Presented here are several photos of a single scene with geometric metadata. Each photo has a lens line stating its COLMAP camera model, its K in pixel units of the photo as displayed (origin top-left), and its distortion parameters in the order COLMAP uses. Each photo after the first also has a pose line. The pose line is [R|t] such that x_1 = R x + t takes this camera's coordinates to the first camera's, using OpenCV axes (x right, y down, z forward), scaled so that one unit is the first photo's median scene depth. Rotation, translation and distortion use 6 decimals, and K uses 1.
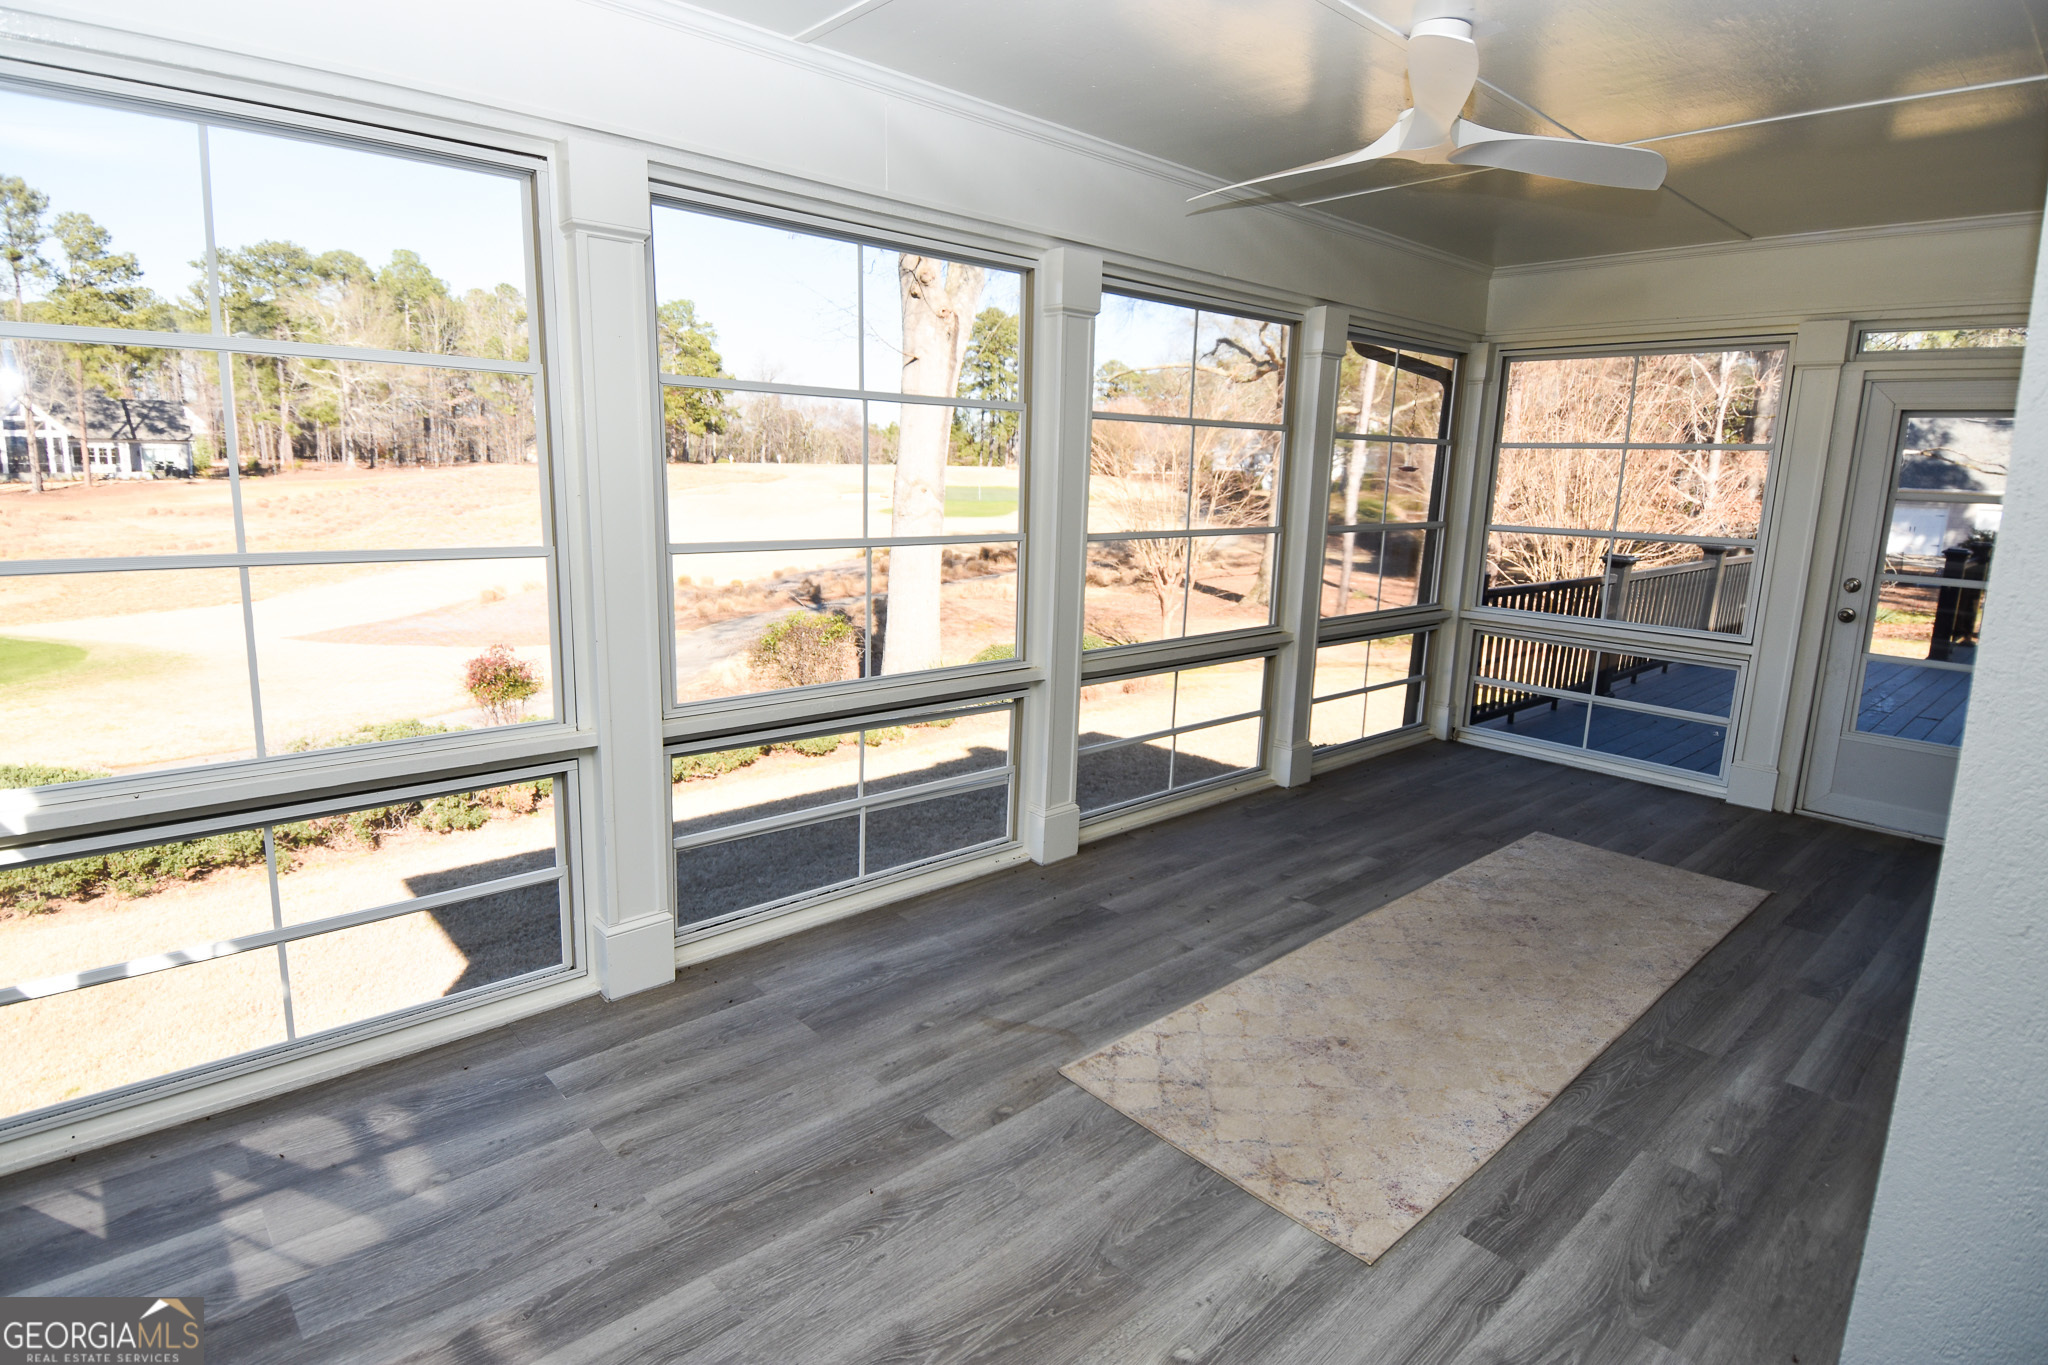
lens RADIAL K [[1099.0, 0, 1026.1], [0, 1099.0, 681.8], [0, 0, 1]] dist [0.048486, -0.051139]
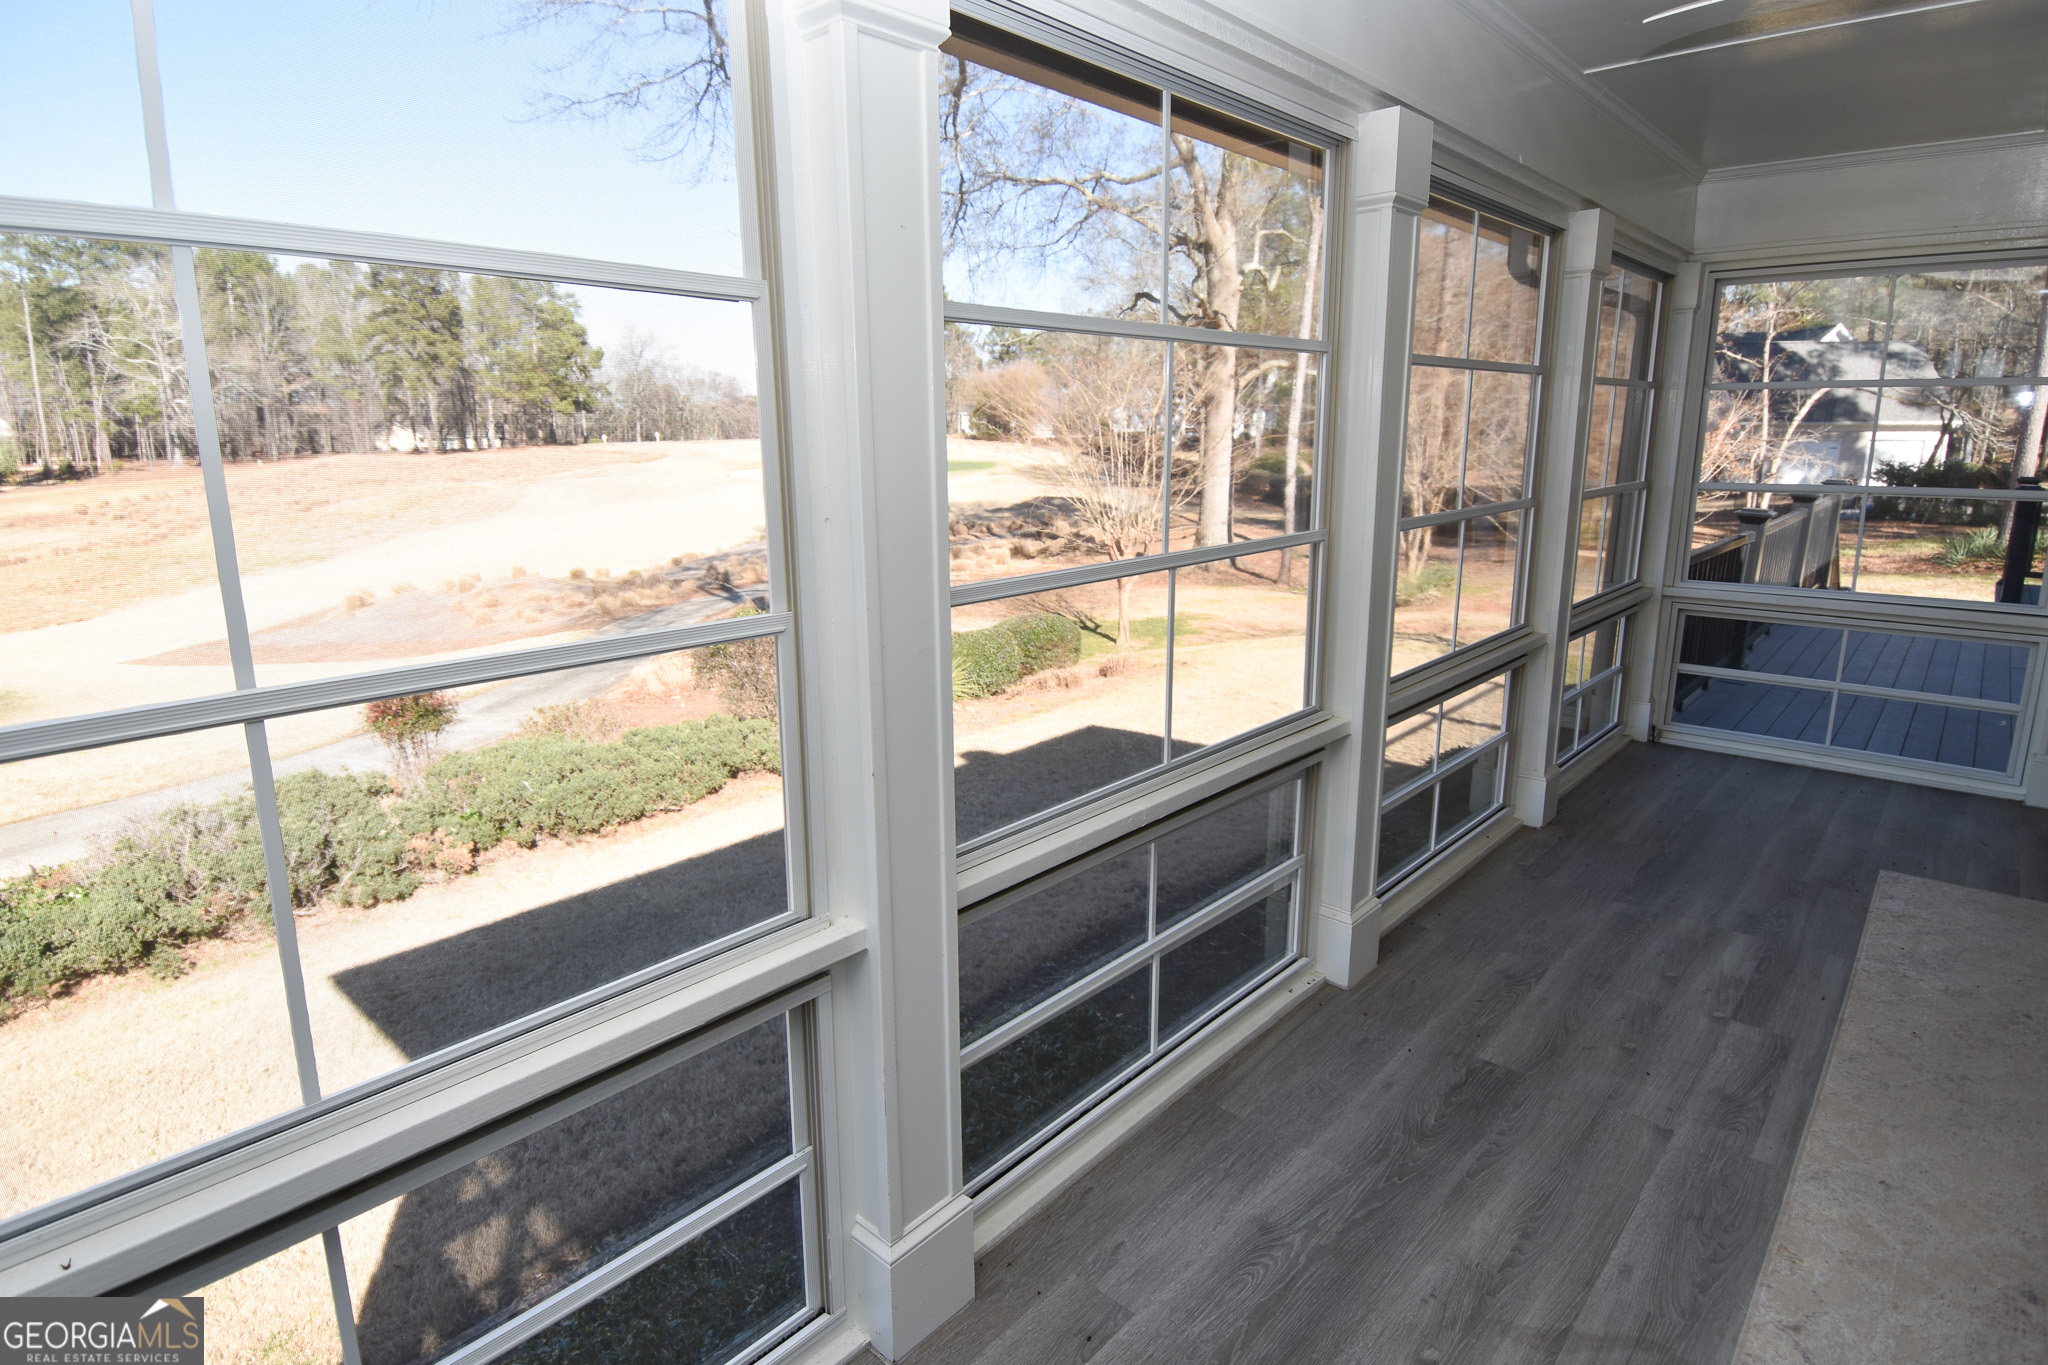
lens RADIAL K [[1099.0, 0, 1005.4], [0, 1099.0, 677.6], [0, 0, 1]] dist [0.048486, -0.051139]
pose [[0.994284, -0.058943, 0.089027, -0.077482], [0.056642, 0.997997, 0.028156, -0.020712], [-0.090508, -0.022952, 0.995631, 0.091176]]
